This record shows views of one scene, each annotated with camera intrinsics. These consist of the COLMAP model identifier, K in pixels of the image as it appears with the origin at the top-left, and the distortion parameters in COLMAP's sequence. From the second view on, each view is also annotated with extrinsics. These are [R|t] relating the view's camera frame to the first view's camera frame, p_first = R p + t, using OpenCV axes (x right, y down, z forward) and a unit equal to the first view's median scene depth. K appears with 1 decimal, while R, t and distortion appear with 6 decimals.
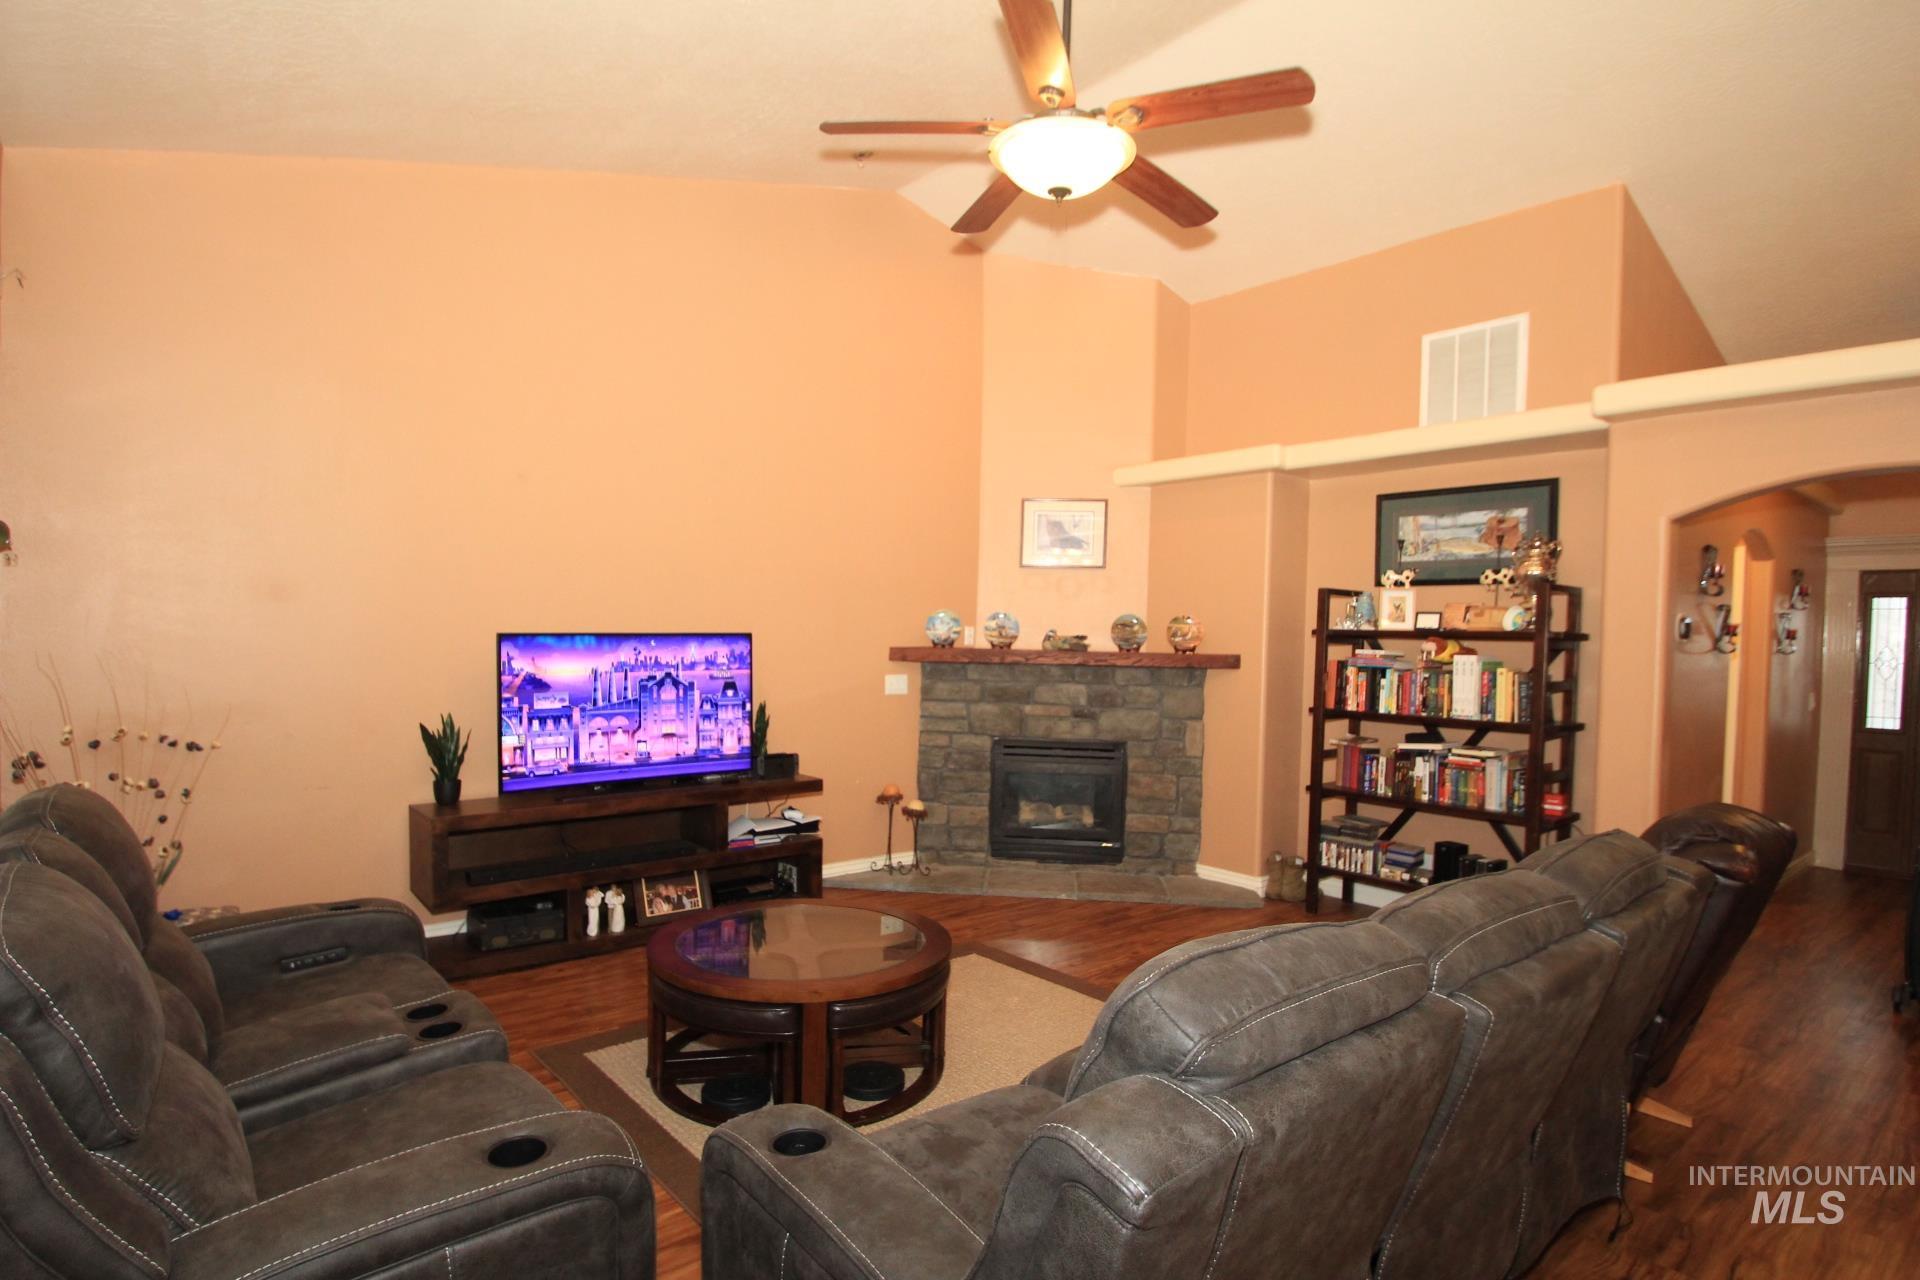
lens RADIAL K [[995.0, 0, 972.0], [0, 995.0, 674.7], [0, 0, 1]] dist [-0.015837, 0.000164]
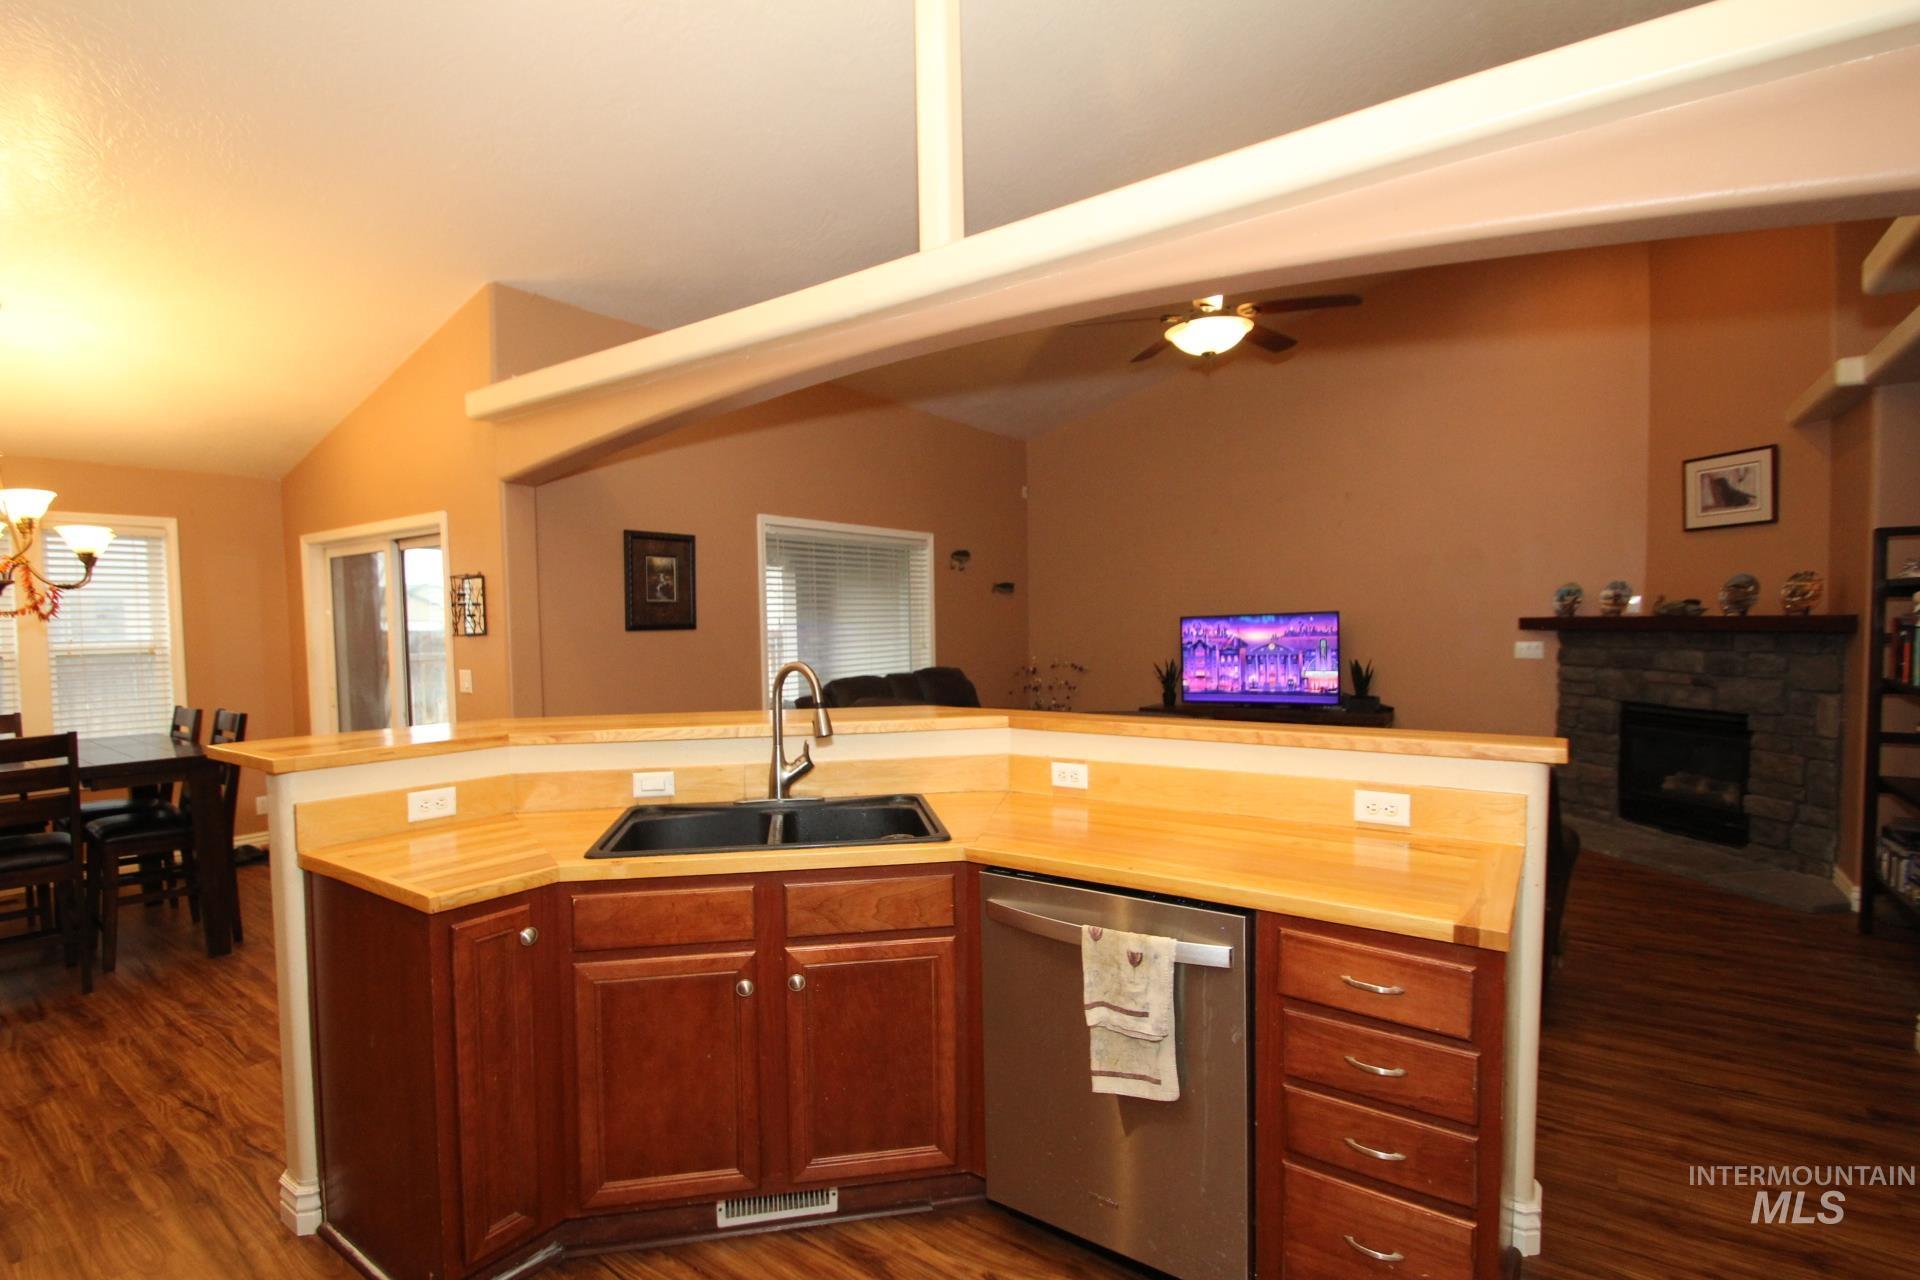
lens RADIAL K [[898.9, 0, 927.8], [0, 898.9, 656.7], [0, 0, 1]] dist [0.002325, -0.008646]
pose [[0.212742, 0.010649, -0.977050, 0.811192], [-0.008202, 0.999925, 0.009113, 0.013827], [0.977074, 0.006075, 0.212813, 0.097053]]
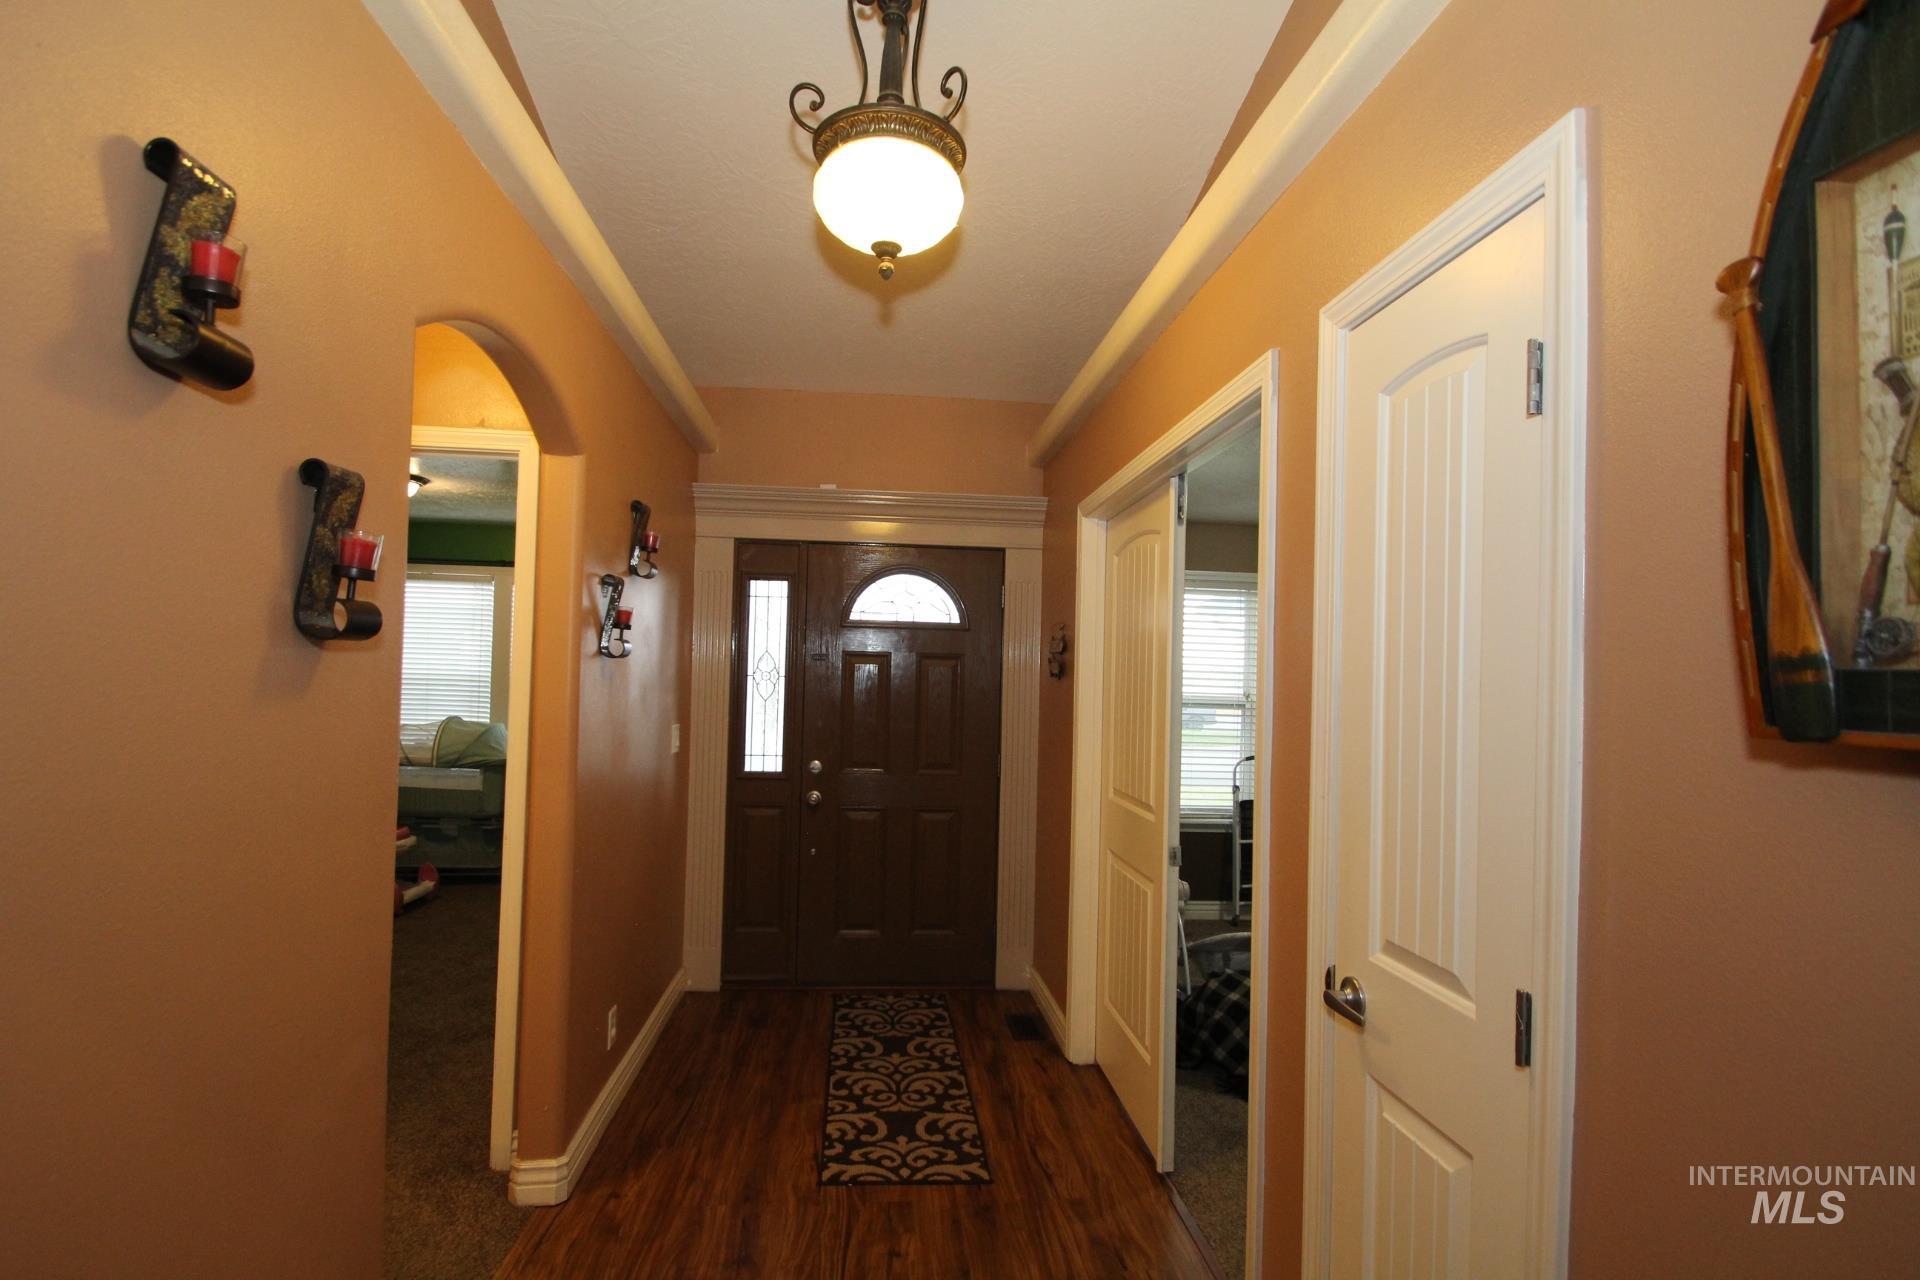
lens RADIAL K [[898.9, 0, 950.7], [0, 898.9, 647.7], [0, 0, 1]] dist [0.002325, -0.008646]
pose [[0.576631, 0.017540, 0.816816, 0.558354], [0.018646, 0.999227, -0.034620, -0.006797], [-0.816792, 0.035193, 0.575858, 0.603265]]
